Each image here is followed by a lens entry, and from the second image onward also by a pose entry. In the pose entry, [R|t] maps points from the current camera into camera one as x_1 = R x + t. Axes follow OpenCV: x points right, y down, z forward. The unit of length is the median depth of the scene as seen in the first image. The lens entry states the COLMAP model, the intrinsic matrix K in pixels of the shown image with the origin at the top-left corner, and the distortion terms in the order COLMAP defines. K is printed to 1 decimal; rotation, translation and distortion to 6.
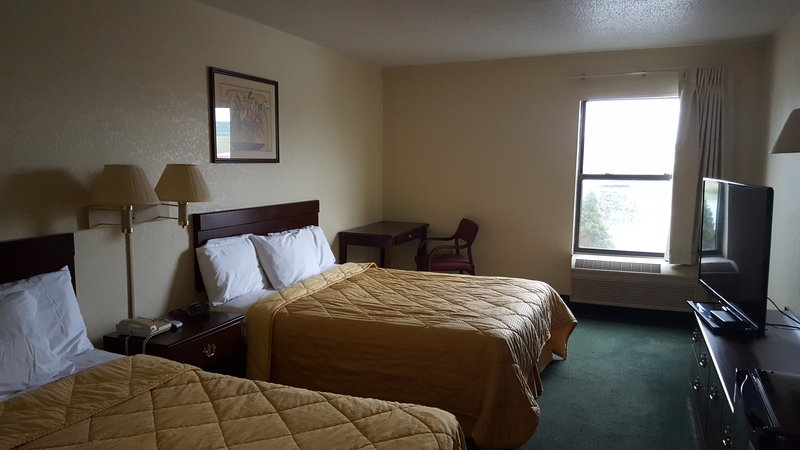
lens RADIAL K [[598.9, 0, 400.0], [0, 598.9, 225.0], [0, 0, 1]] dist [0.080701, -0.000255]
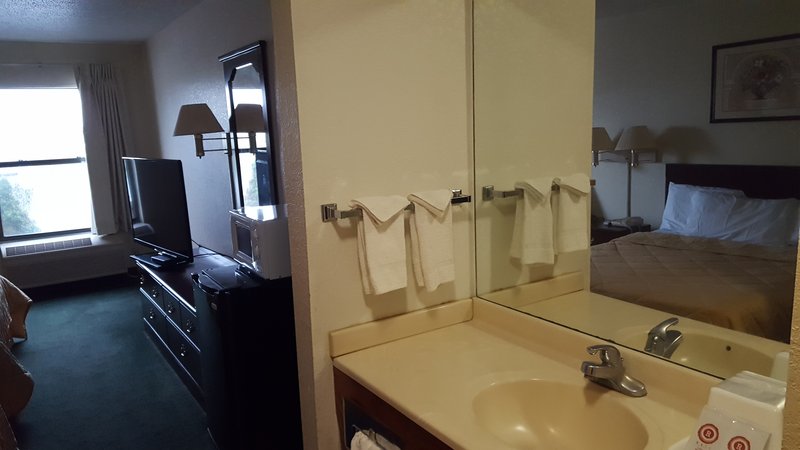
lens RADIAL K [[577.7, 0, 400.0], [0, 577.7, 225.0], [0, 0, 1]] dist [-0.000124, -0.002107]
pose [[0.578795, -0.162887, 0.799039, -0.122903], [0.131763, 0.985653, 0.105485, 0.006057], [-0.804758, 0.044230, 0.591954, -0.128392]]
